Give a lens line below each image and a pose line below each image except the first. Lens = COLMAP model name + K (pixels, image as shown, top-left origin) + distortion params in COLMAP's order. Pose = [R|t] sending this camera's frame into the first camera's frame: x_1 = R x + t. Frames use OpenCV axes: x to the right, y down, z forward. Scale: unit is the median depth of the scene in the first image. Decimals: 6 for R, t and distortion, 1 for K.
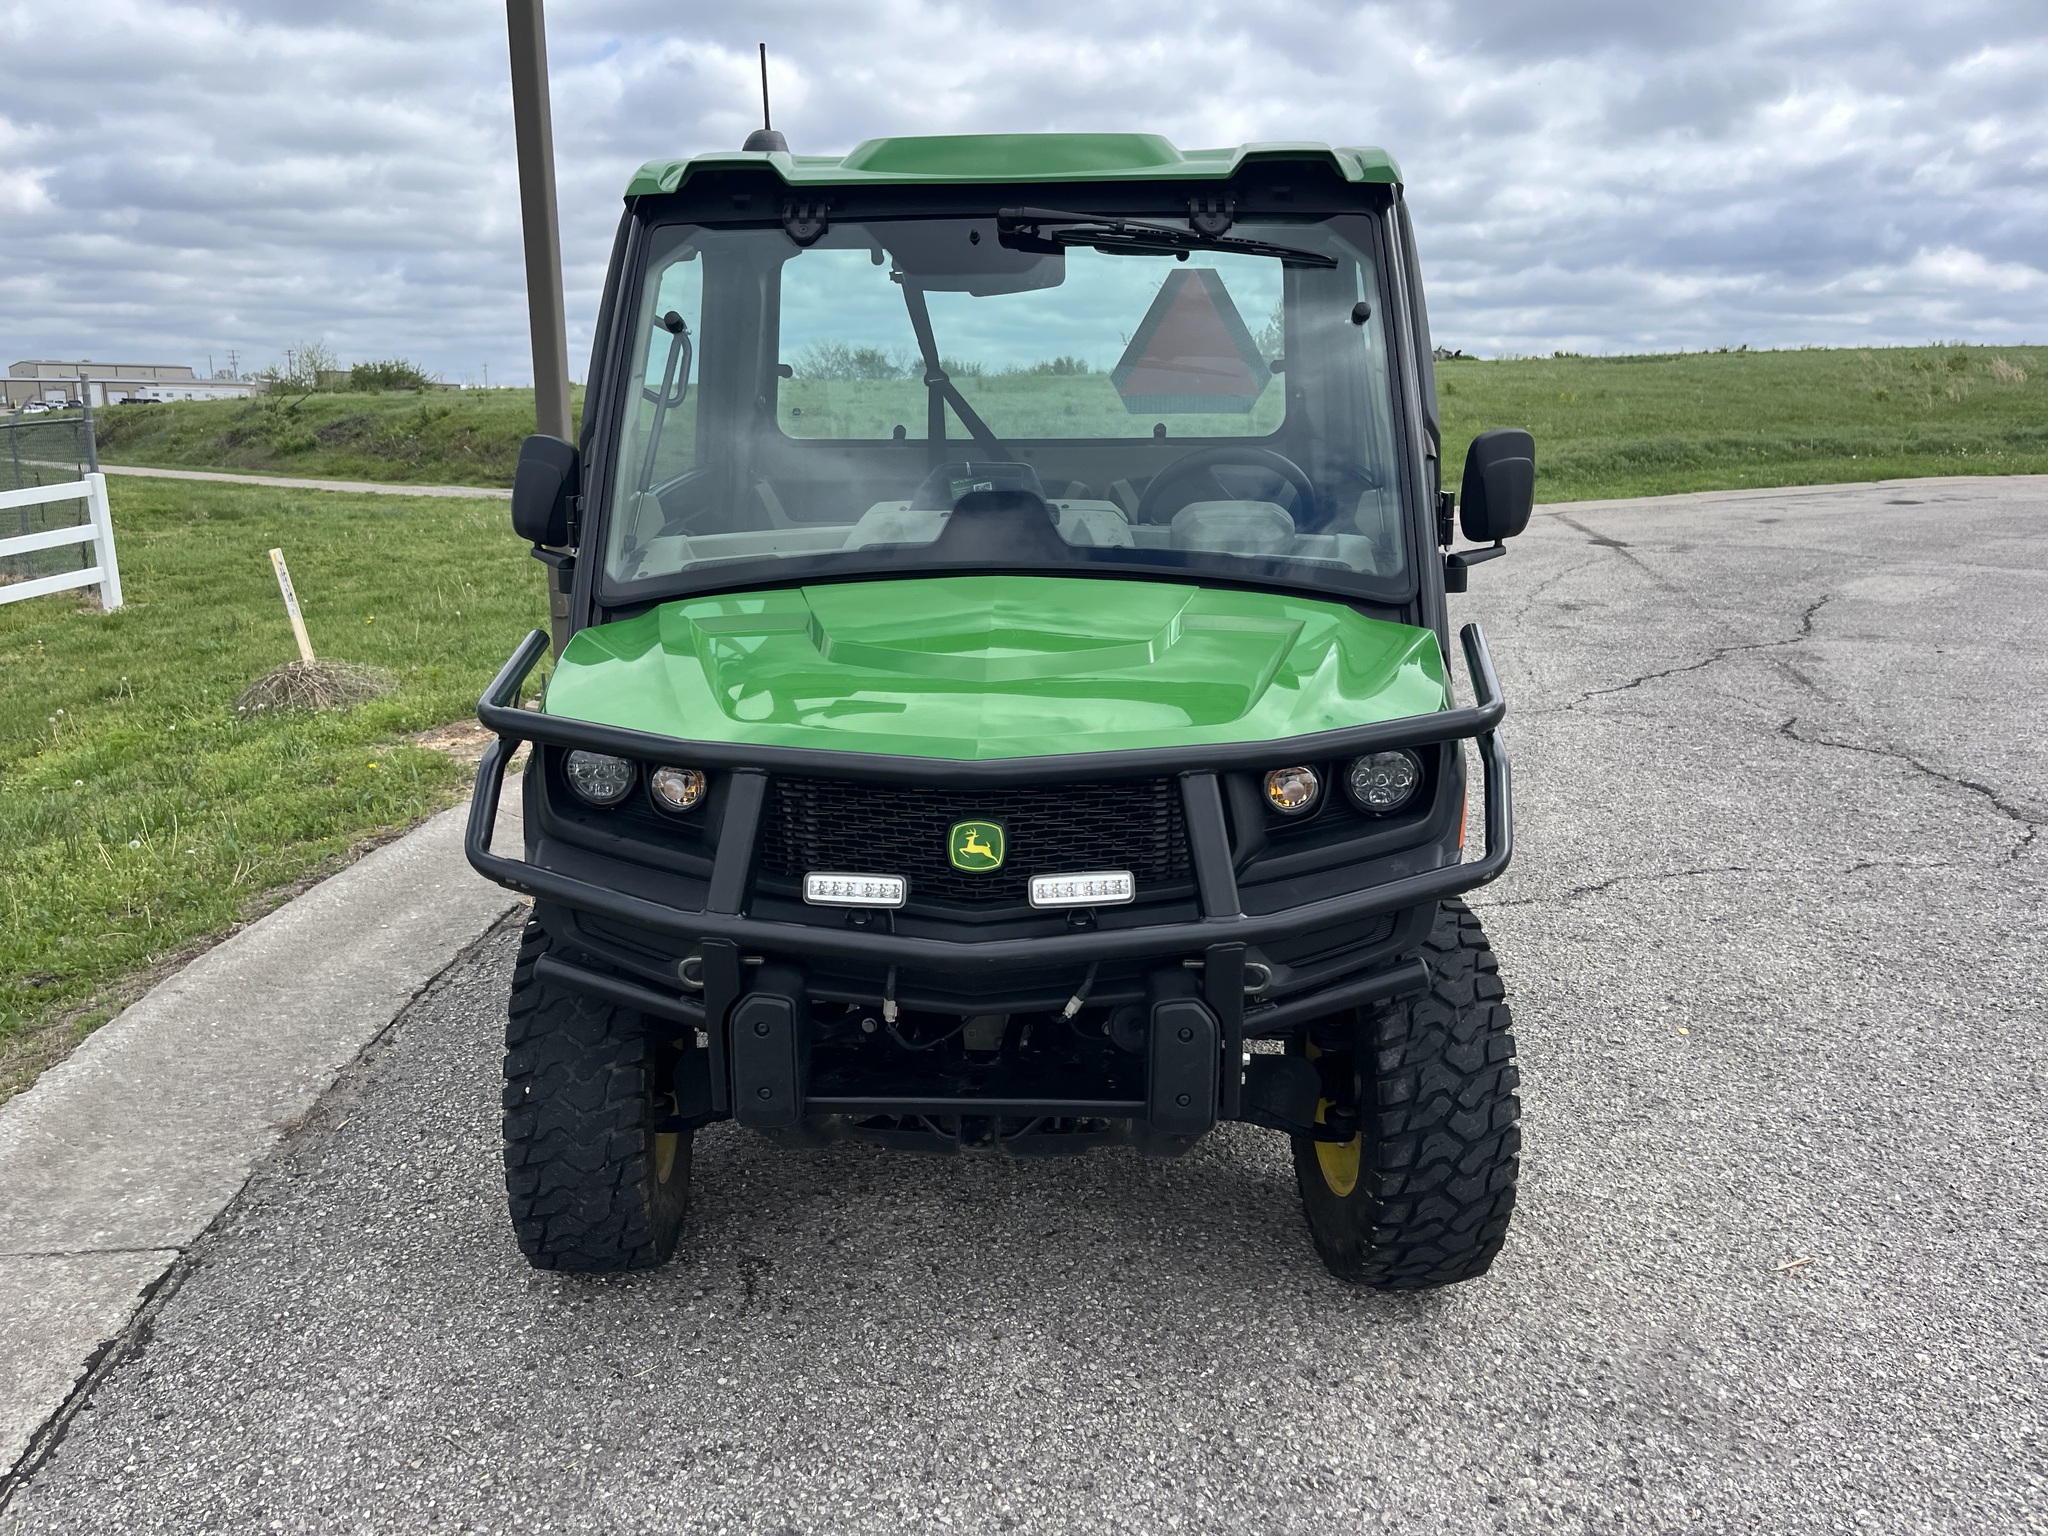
lens RADIAL K [[1594.2, 0, 1006.6], [0, 1594.2, 775.3], [0, 0, 1]] dist [0.070653, -0.101999]
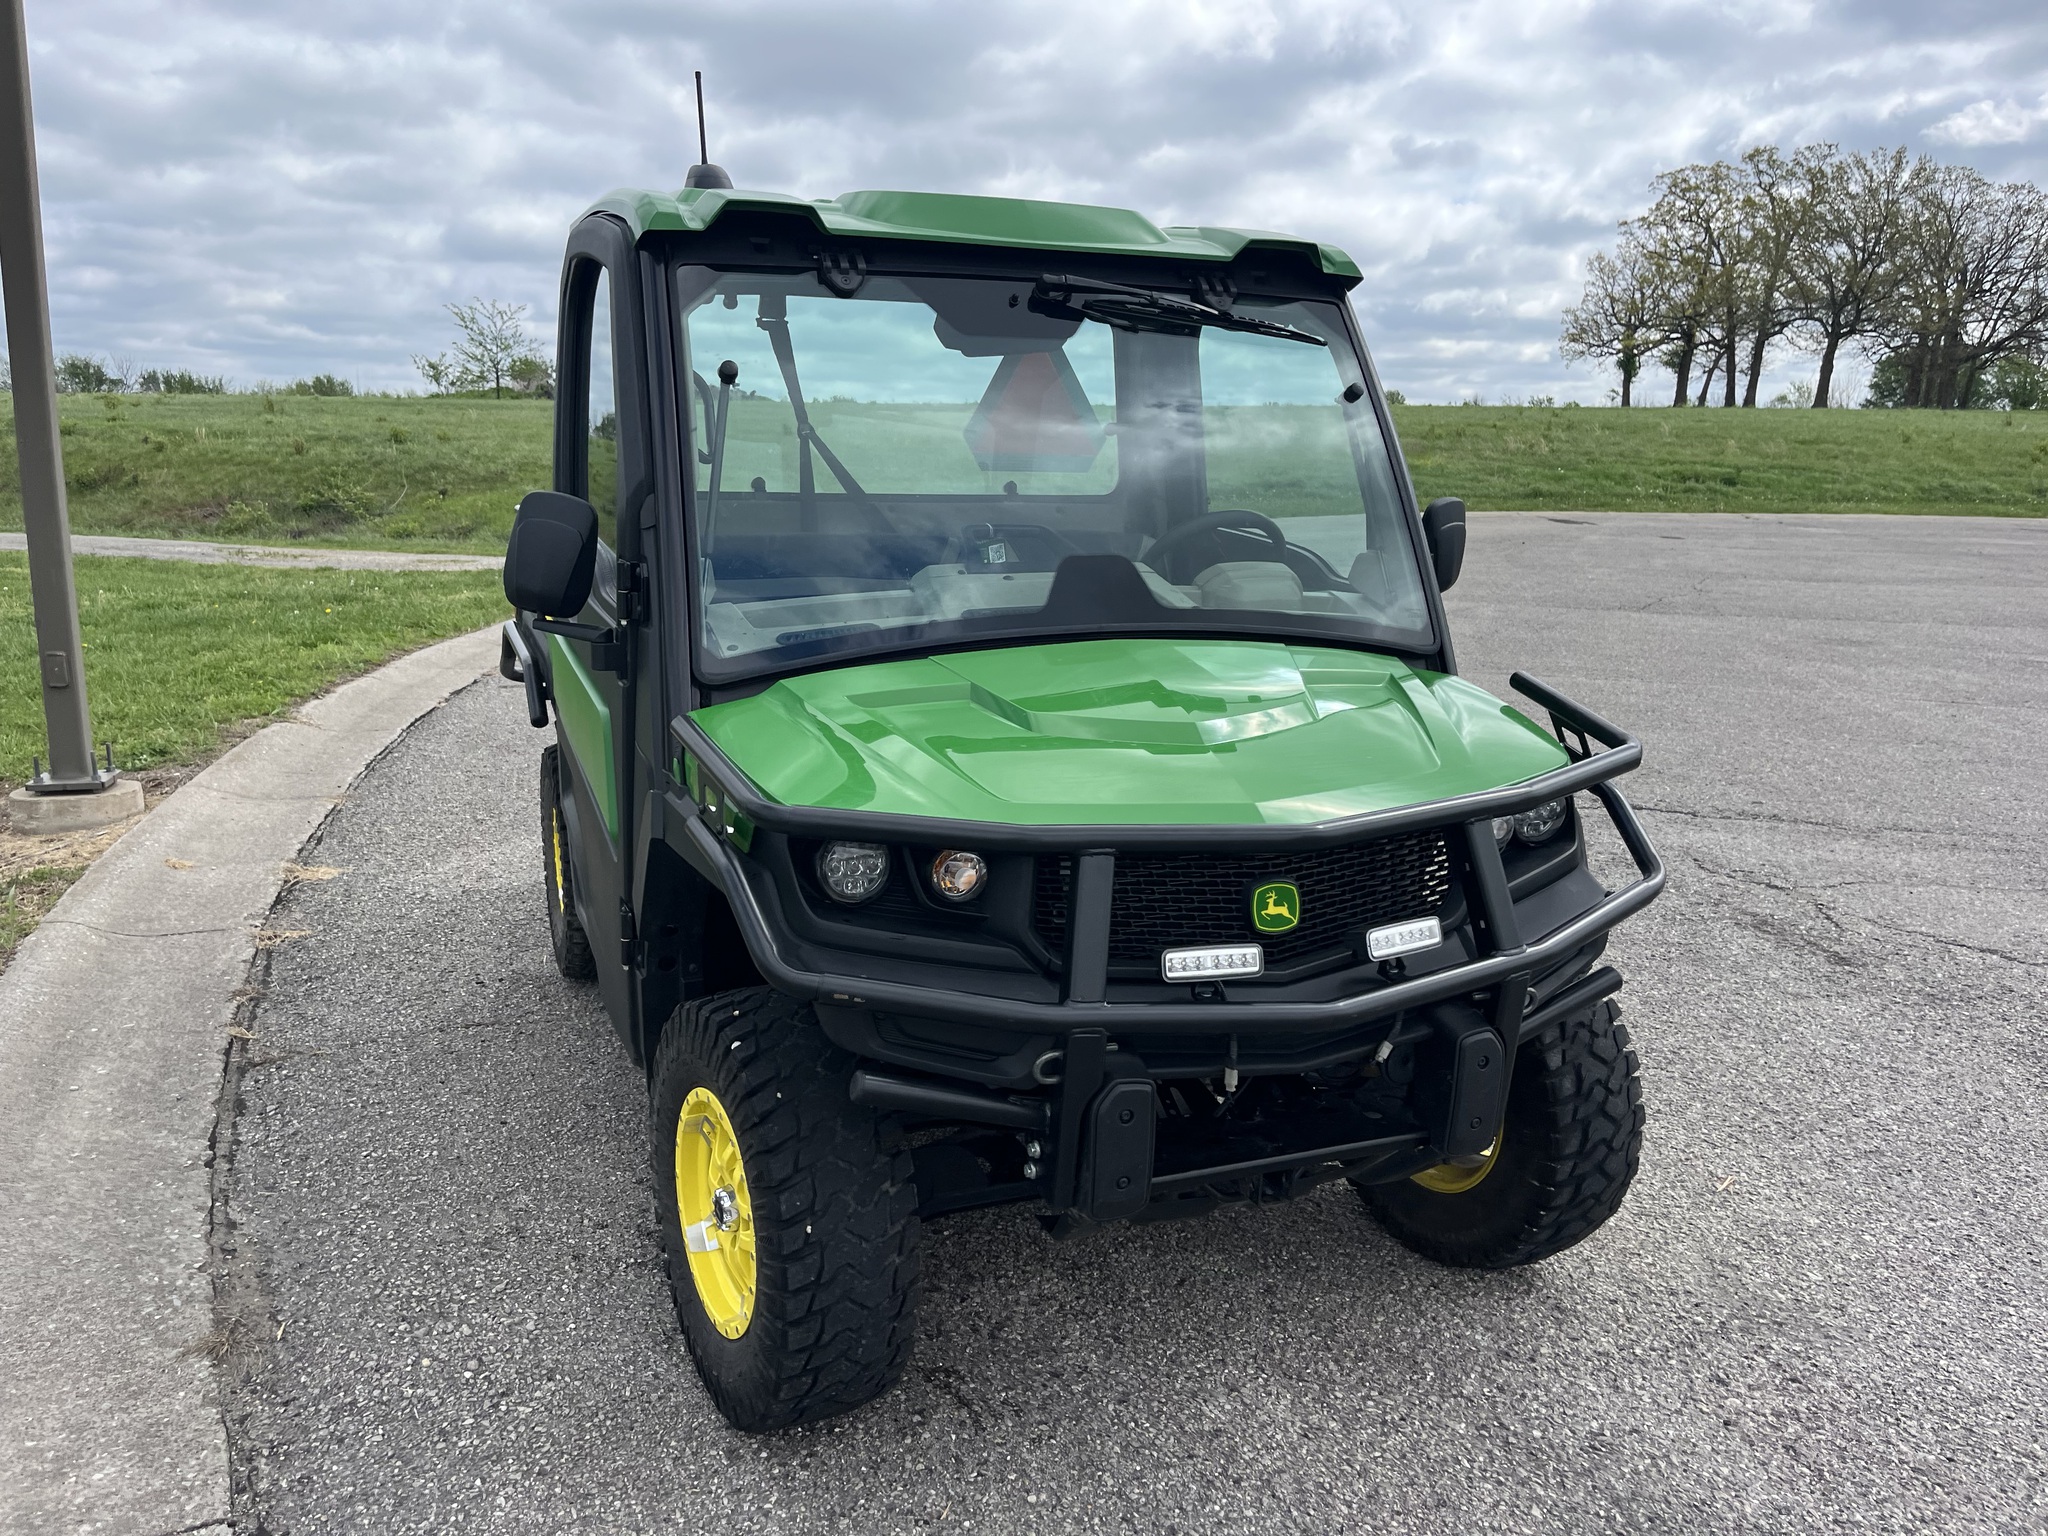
lens RADIAL K [[1594.2, 0, 1006.6], [0, 1594.2, 775.3], [0, 0, 1]] dist [0.070653, -0.101999]
pose [[0.899511, -0.064768, 0.432070, -0.486365], [0.072945, 0.997333, -0.002359, -0.039936], [-0.430765, 0.033639, 0.901837, 0.116264]]
